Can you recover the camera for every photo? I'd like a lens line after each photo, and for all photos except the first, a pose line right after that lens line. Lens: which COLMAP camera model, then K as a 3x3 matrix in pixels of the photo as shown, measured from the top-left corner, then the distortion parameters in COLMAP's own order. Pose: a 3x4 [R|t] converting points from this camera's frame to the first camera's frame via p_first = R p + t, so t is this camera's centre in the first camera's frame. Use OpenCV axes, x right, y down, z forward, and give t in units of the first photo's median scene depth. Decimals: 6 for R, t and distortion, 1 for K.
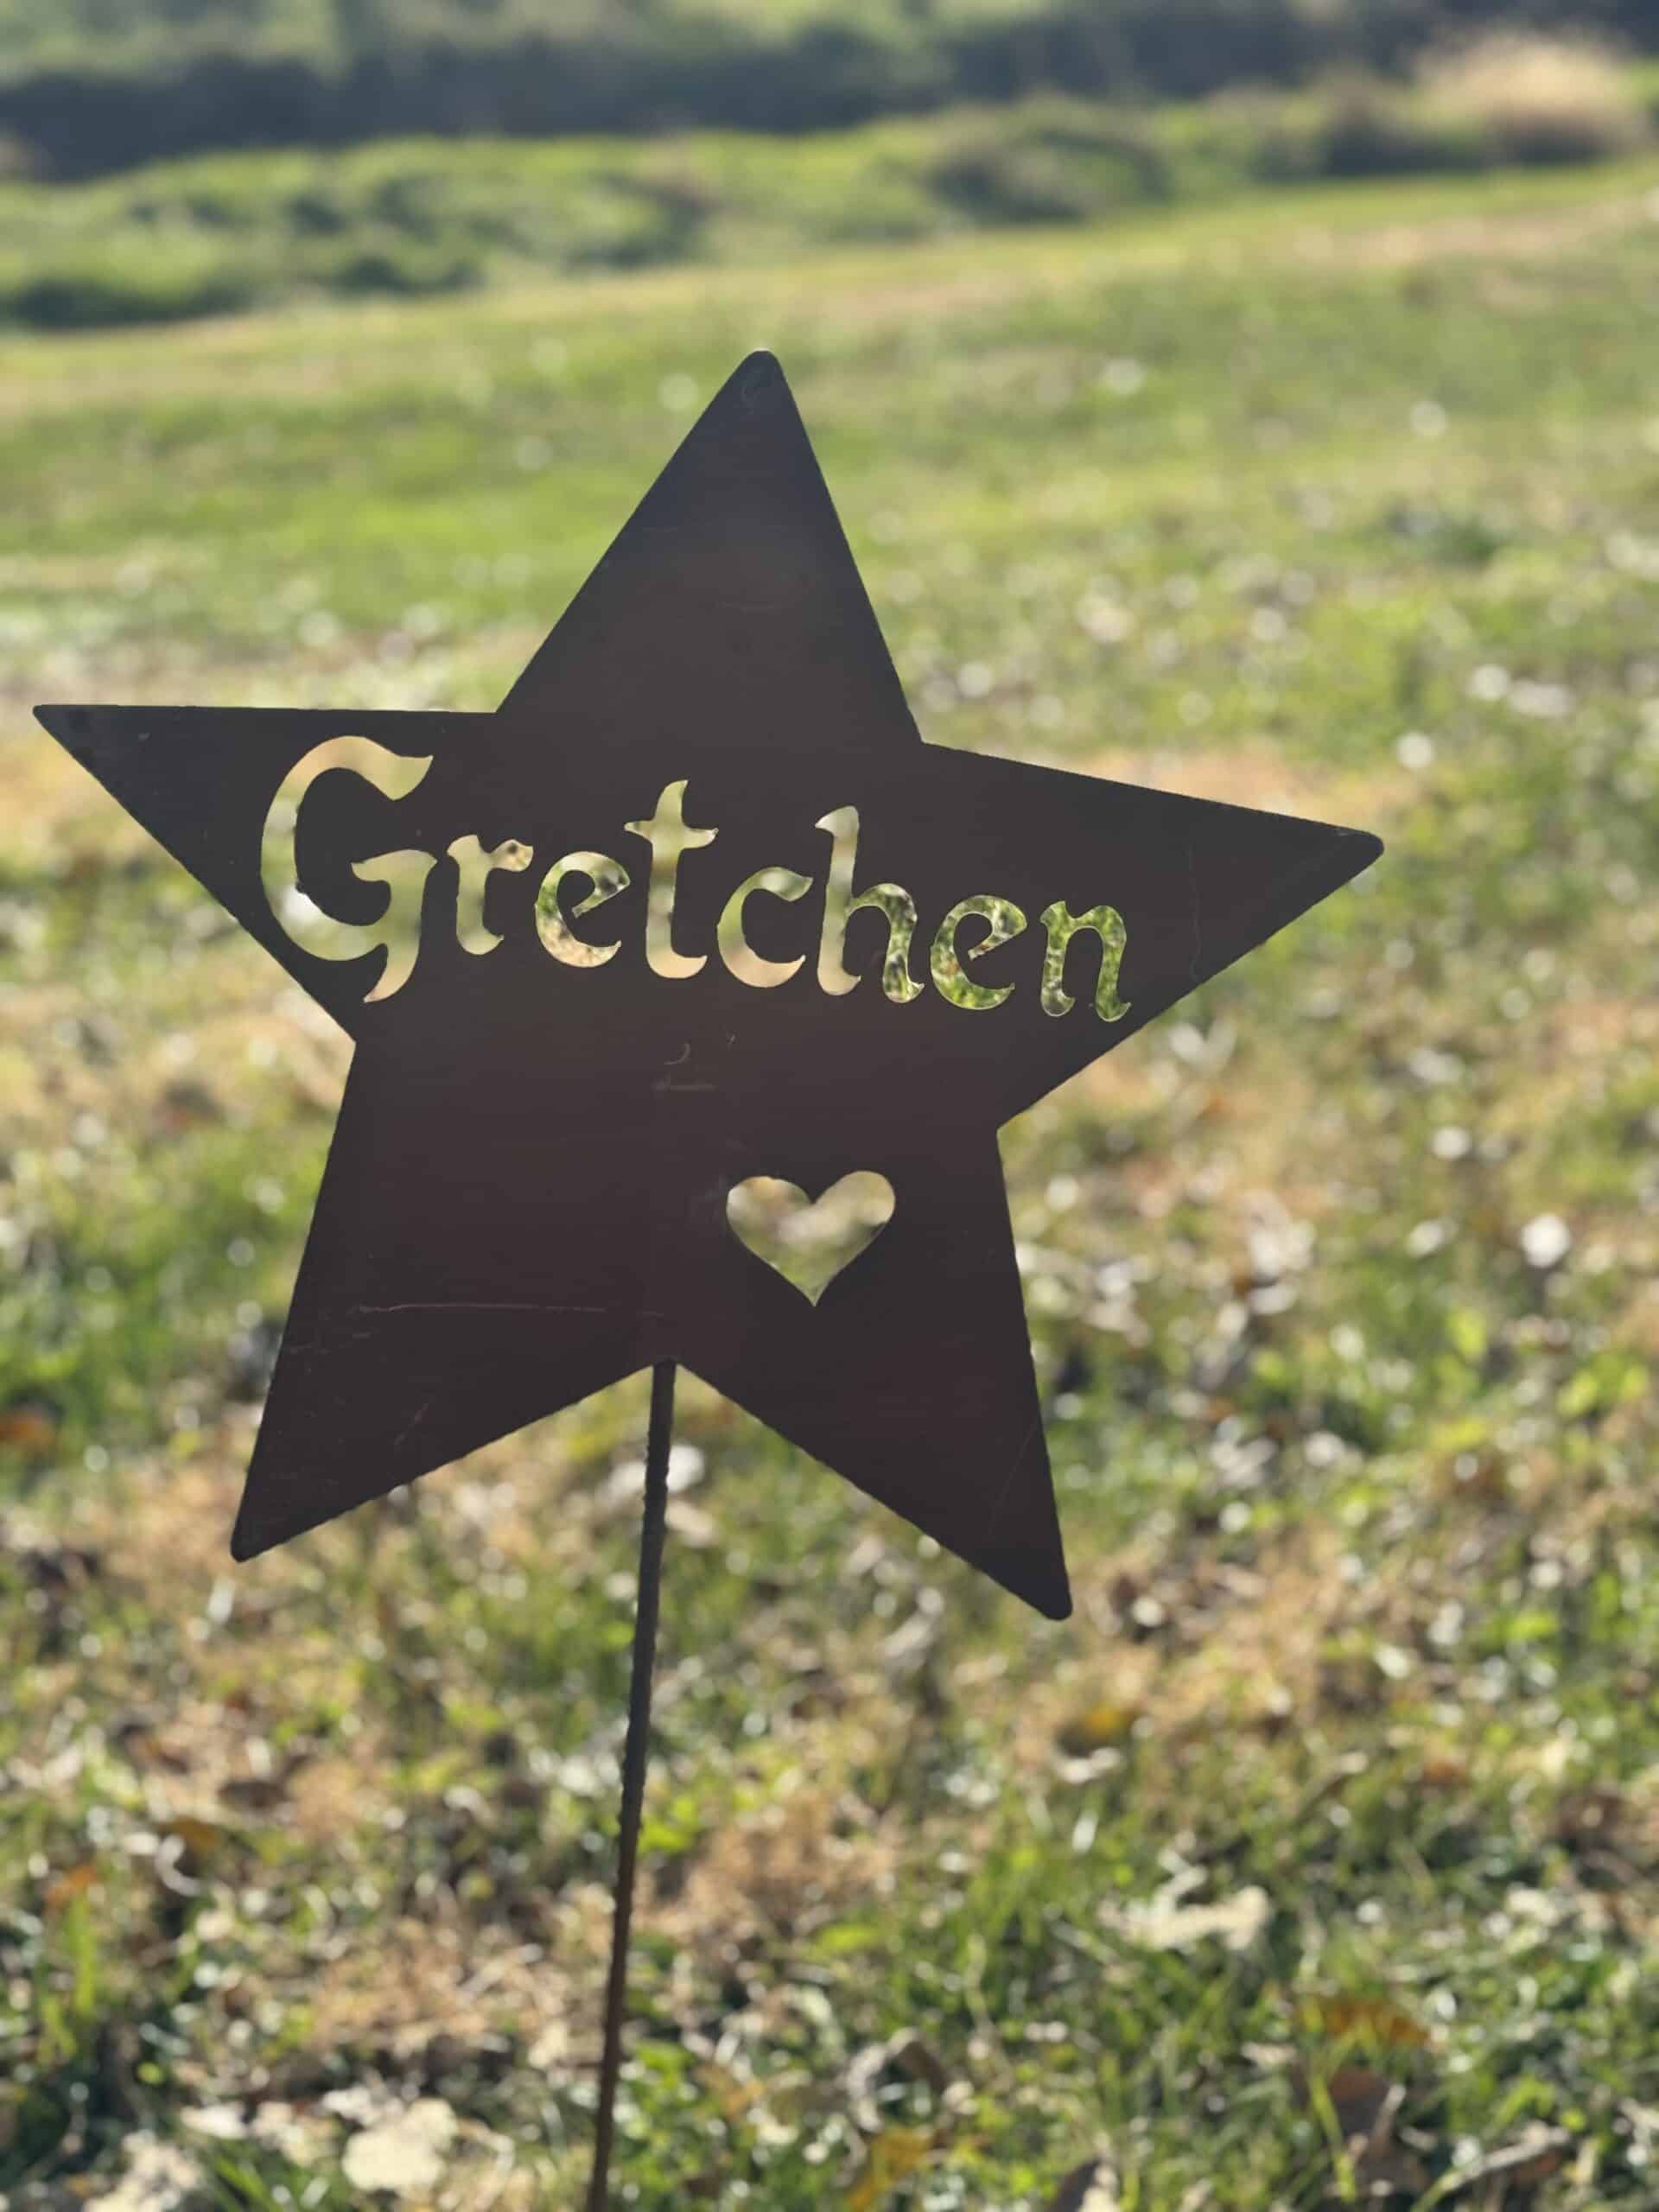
lens RADIAL K [[3108.1, 0, 836.1], [0, 3108.1, 1105.6], [0, 0, 1]] dist [0.118228, 0.000000]
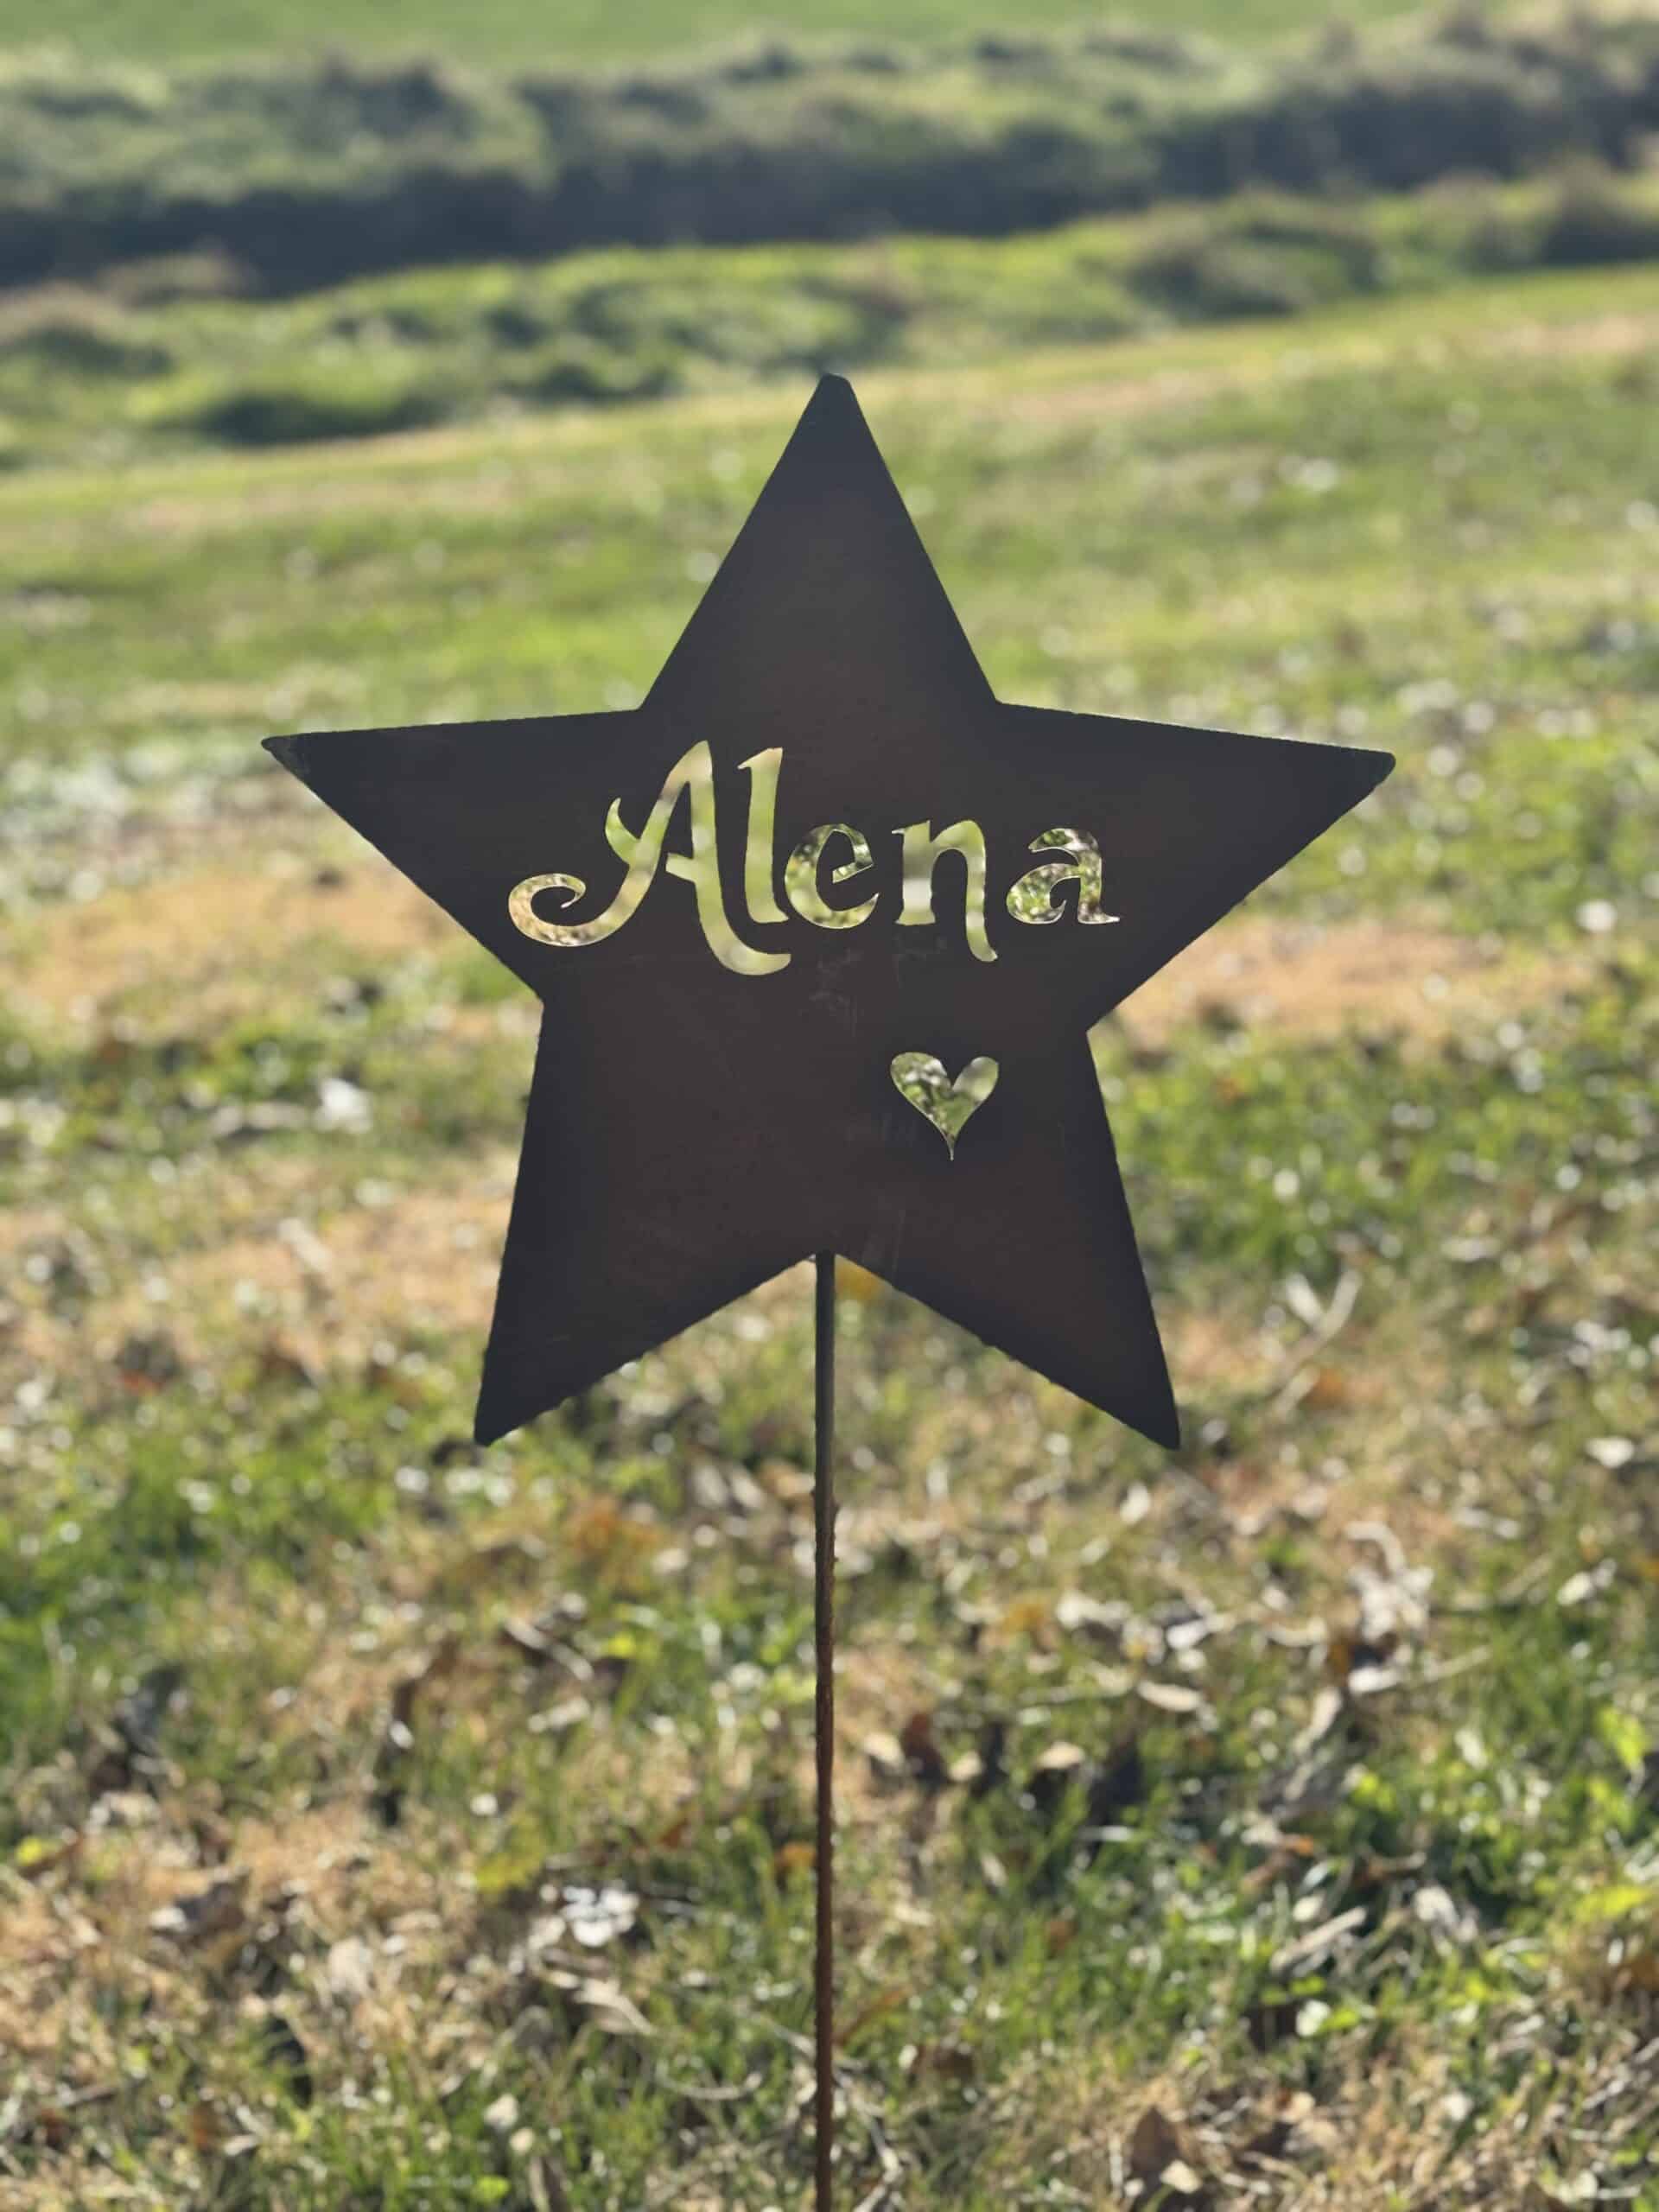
lens RADIAL K [[3108.1, 0, 842.4], [0, 3108.1, 1122.1], [0, 0, 1]] dist [0.118228, 0.000000]
pose [[0.997718, 0.000034, -0.067518, 0.029908], [-0.001655, 0.999712, -0.023943, -0.031962], [0.067498, 0.024000, 0.997431, 0.098087]]
